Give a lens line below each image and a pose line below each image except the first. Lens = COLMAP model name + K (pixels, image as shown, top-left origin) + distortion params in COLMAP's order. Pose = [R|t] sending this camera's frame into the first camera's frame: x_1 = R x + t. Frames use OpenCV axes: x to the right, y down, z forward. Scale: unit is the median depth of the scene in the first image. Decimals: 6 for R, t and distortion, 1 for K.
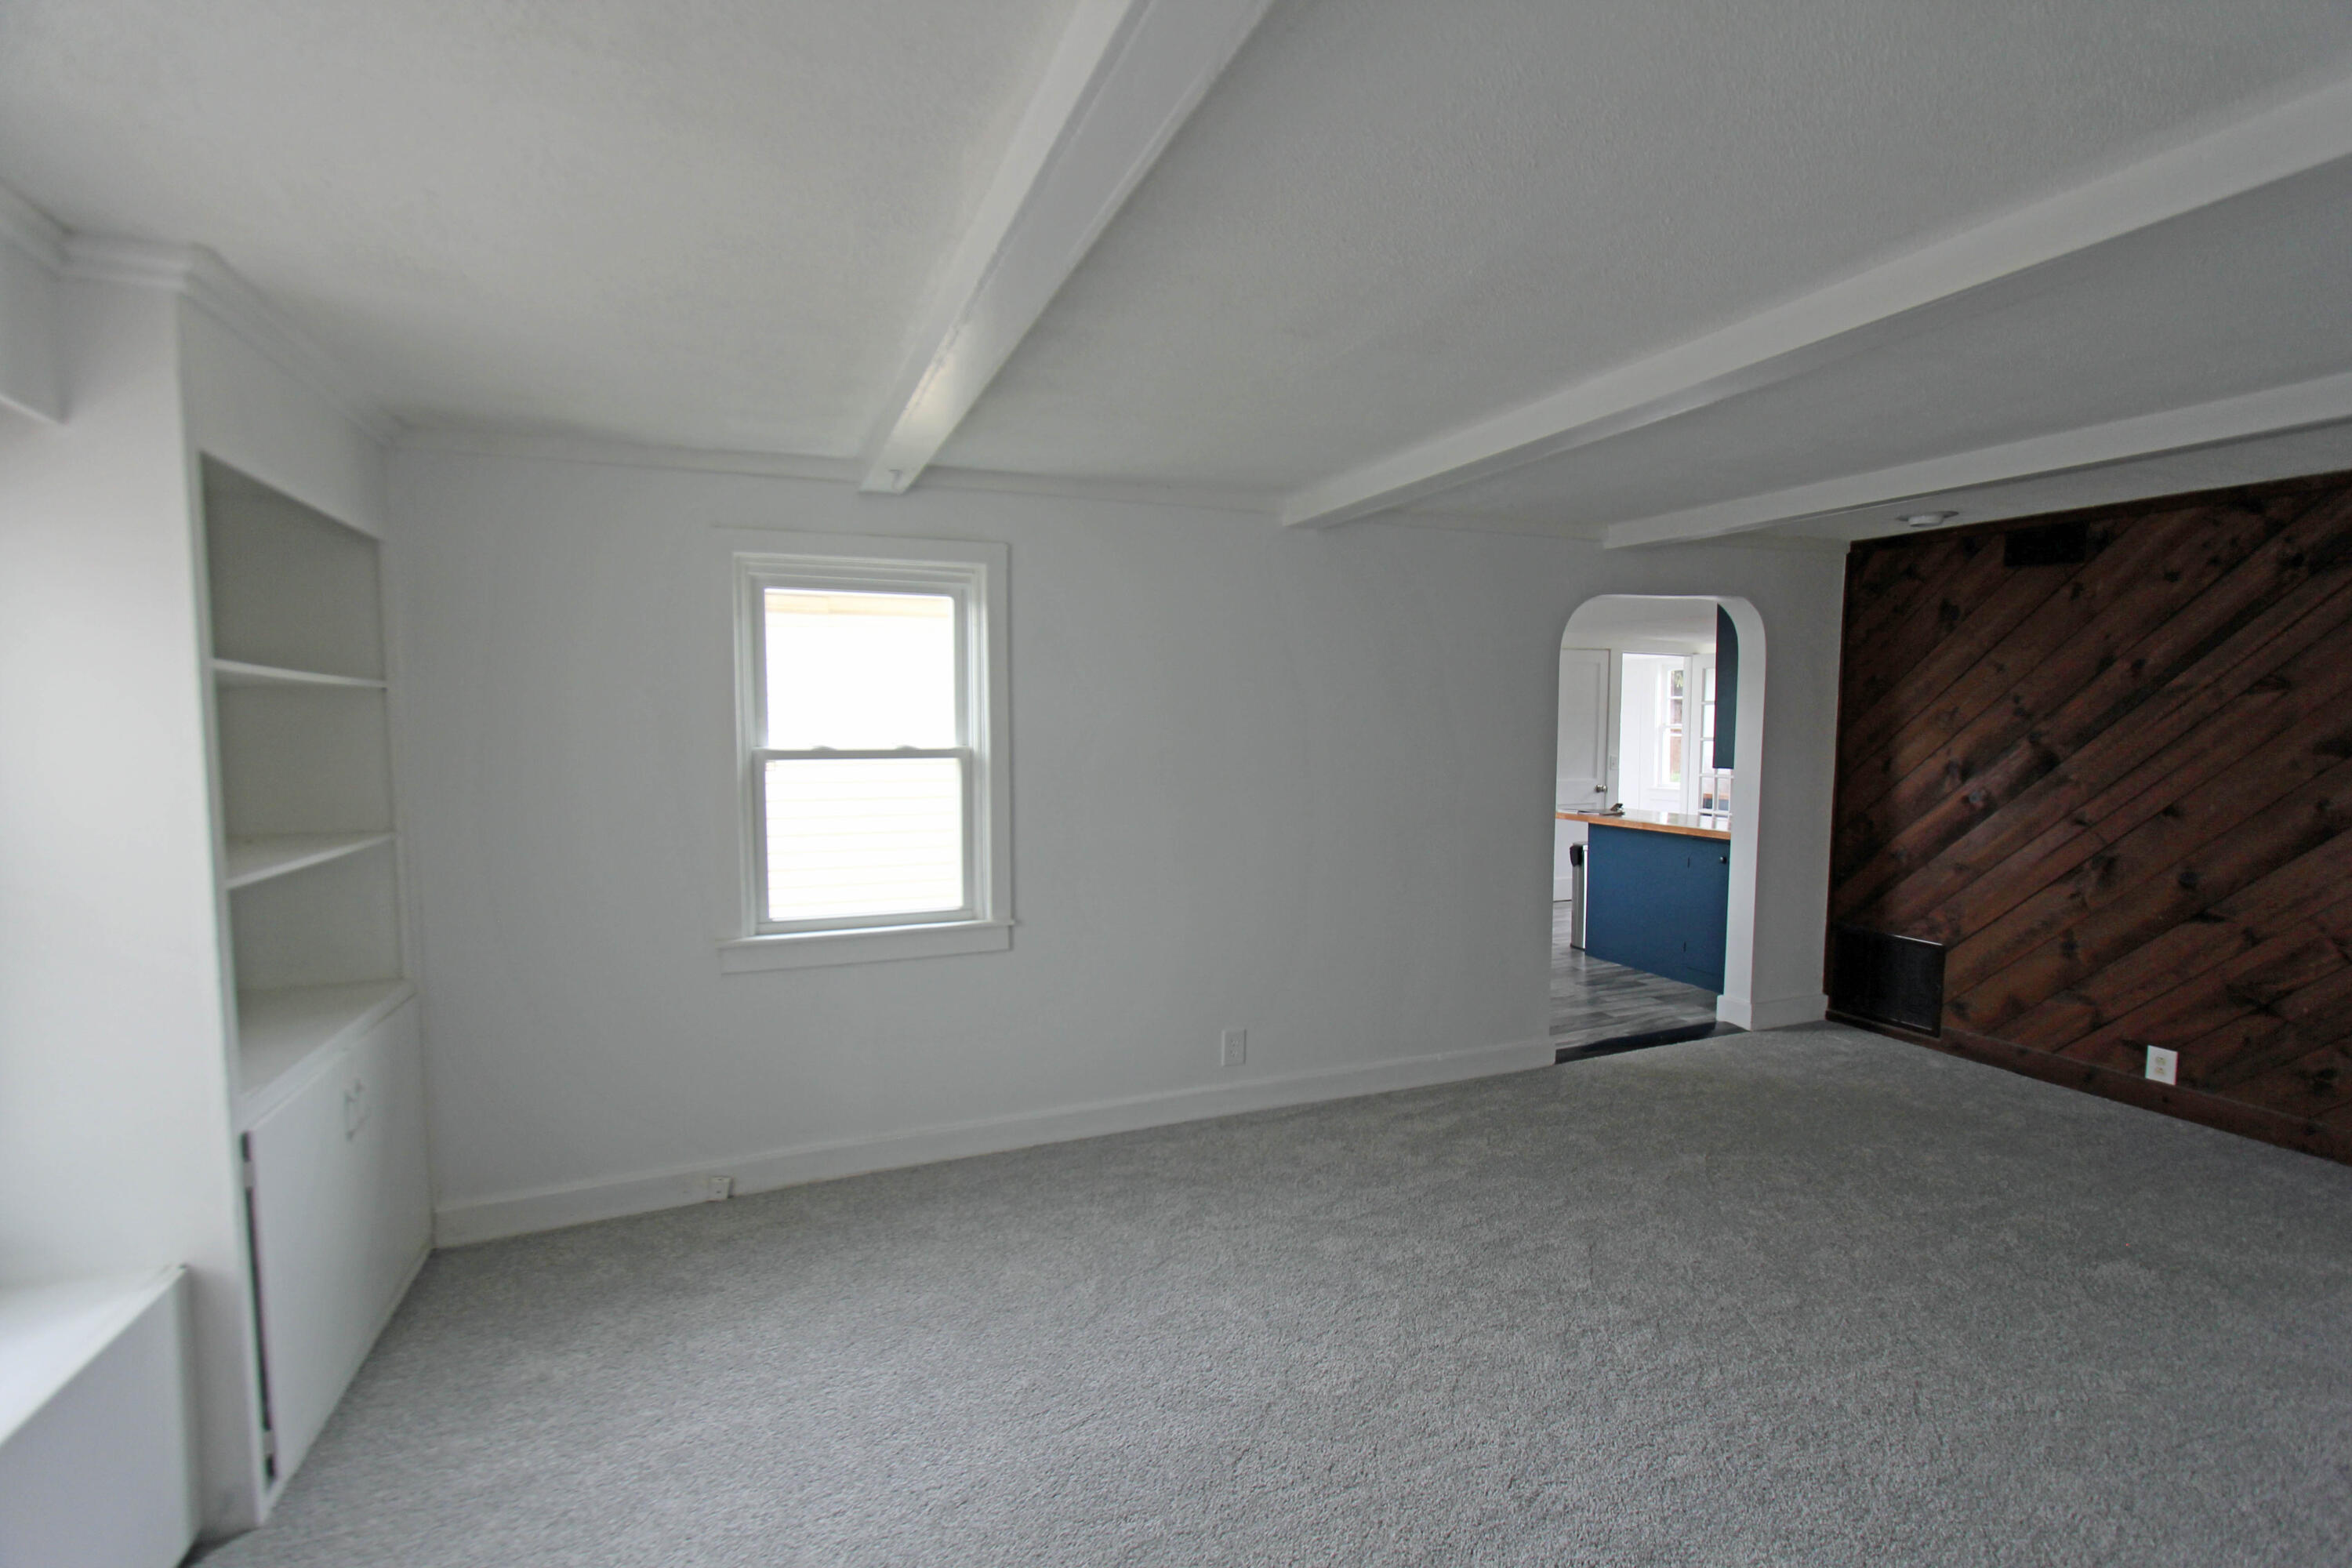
lens RADIAL K [[1097.4, 0, 1170.9], [0, 1097.4, 800.5], [0, 0, 1]] dist [0.000789, 0.003028]
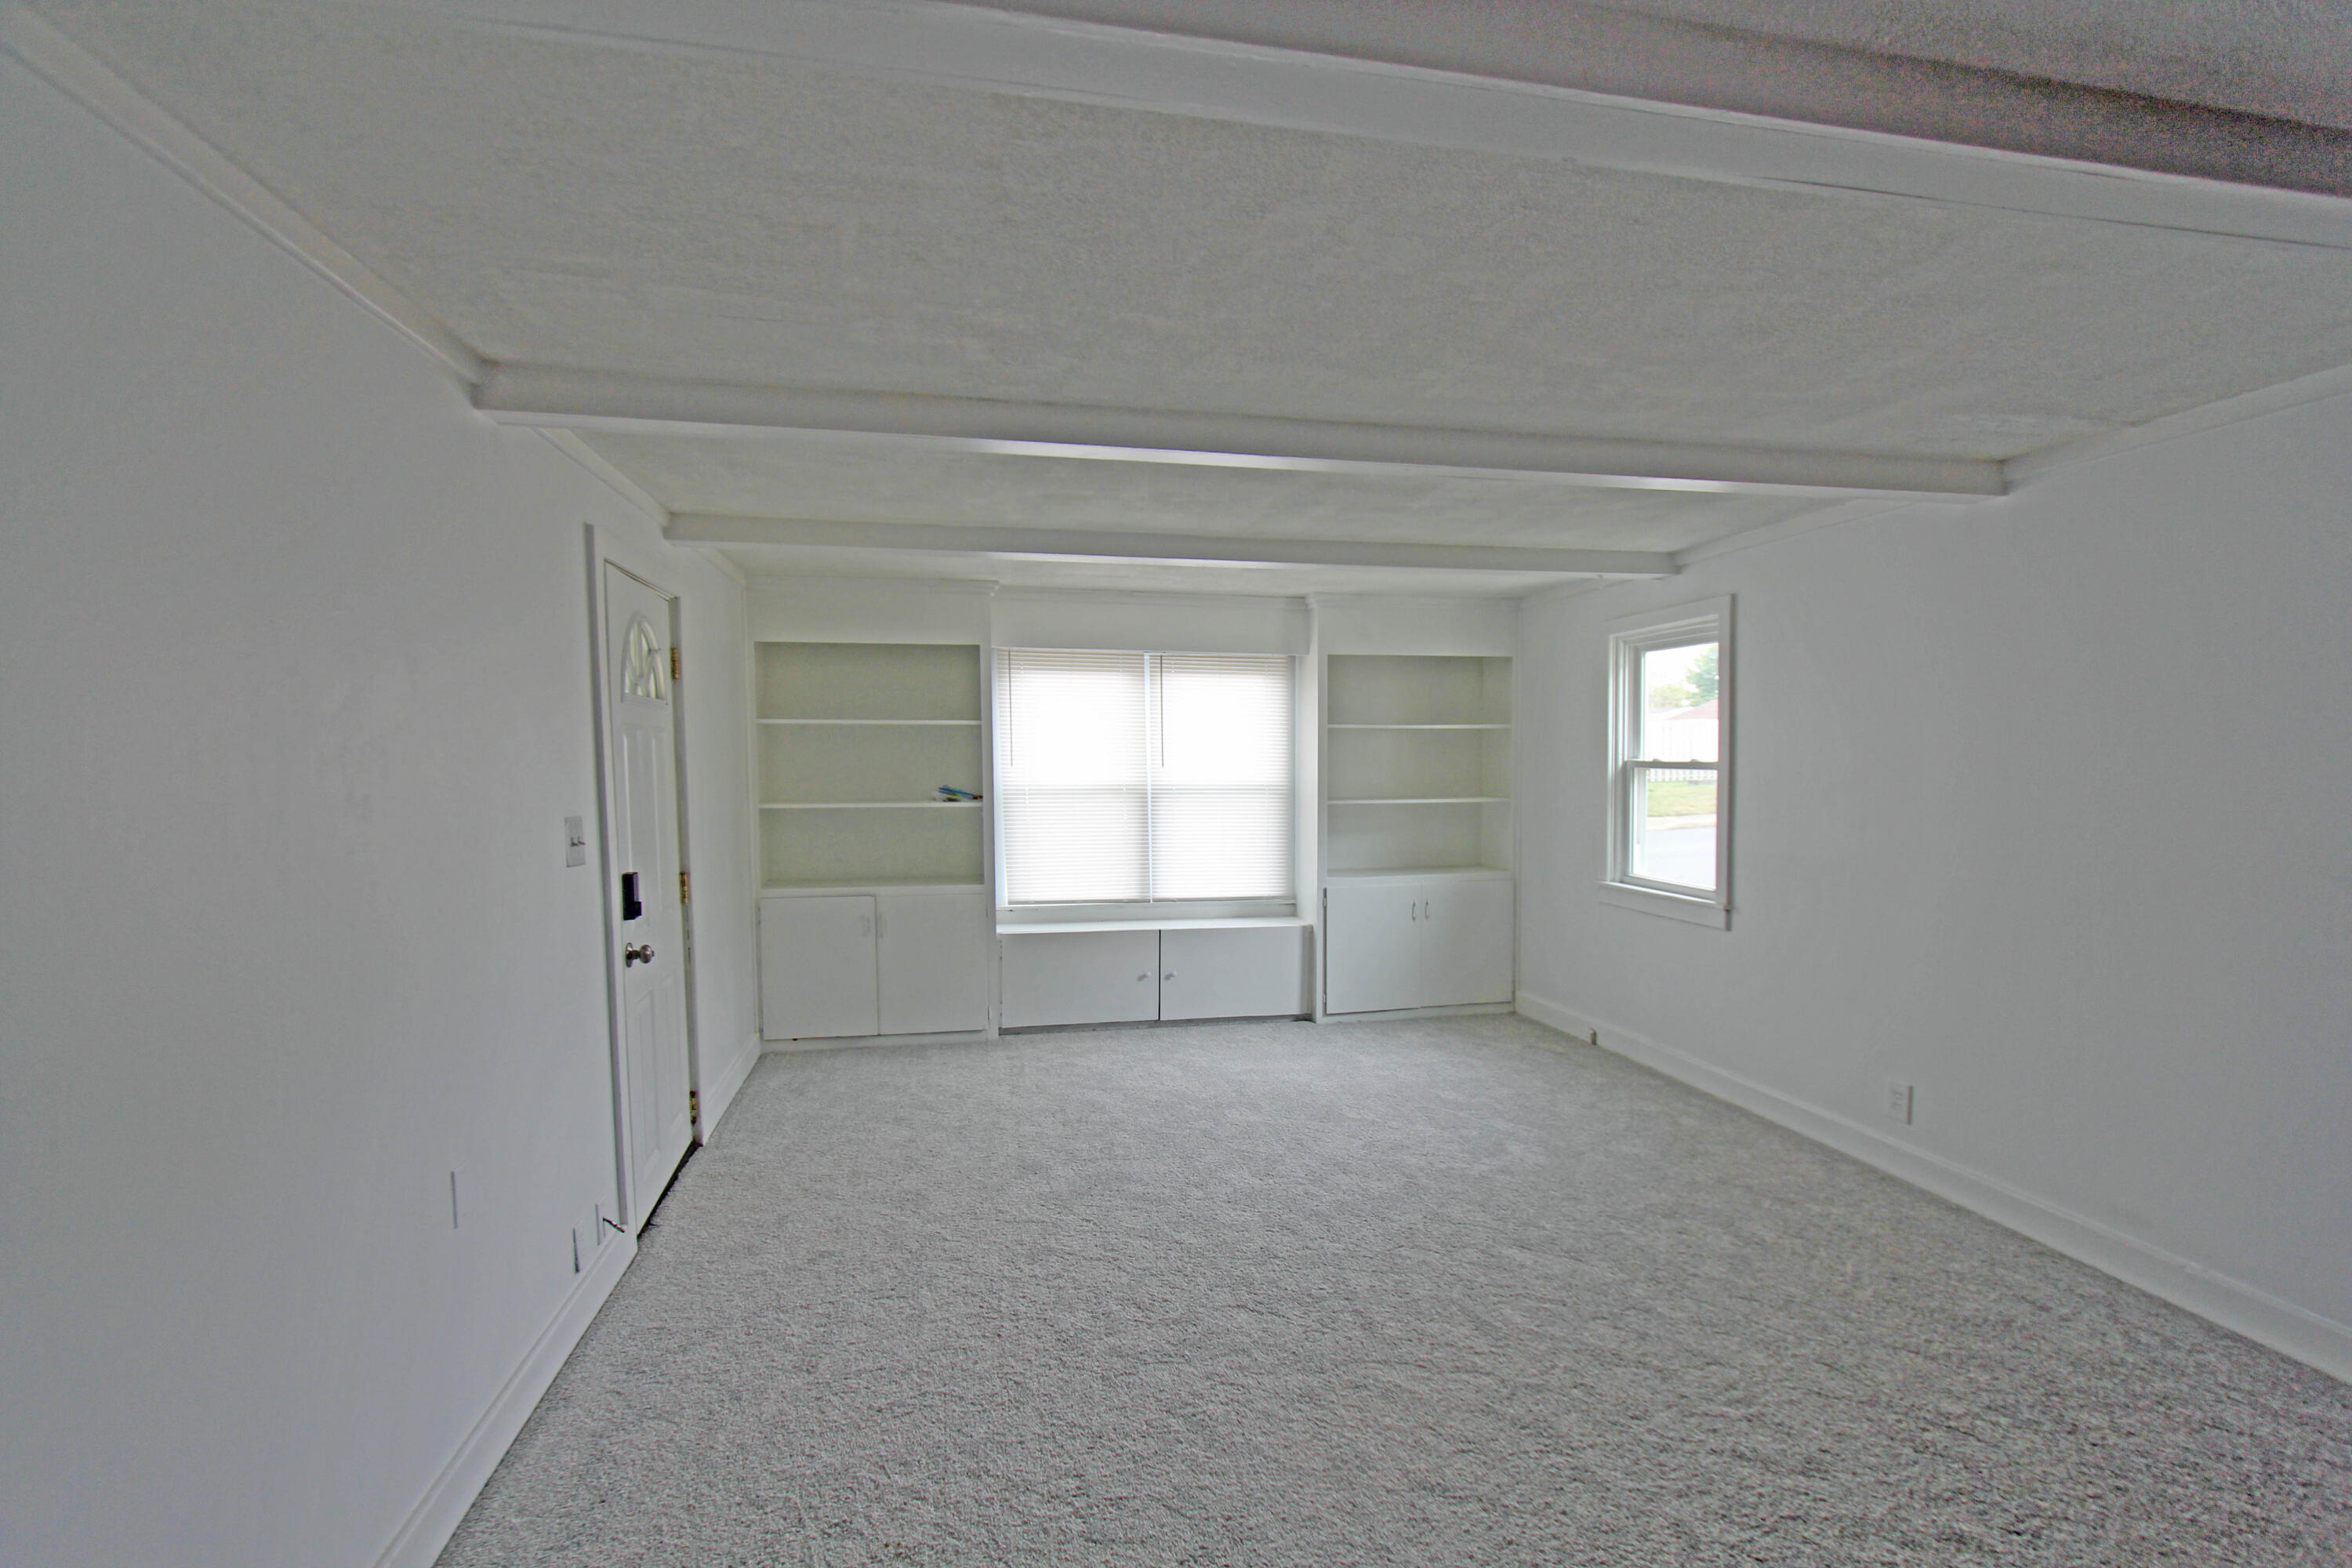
lens RADIAL K [[1097.4, 0, 1177.1], [0, 1097.4, 779.9], [0, 0, 1]] dist [0.000789, 0.003028]
pose [[-0.167445, 0.022111, -0.985633, 1.196521], [-0.074320, 0.996621, 0.034983, -0.026249], [0.983076, 0.079110, -0.165236, 0.630277]]
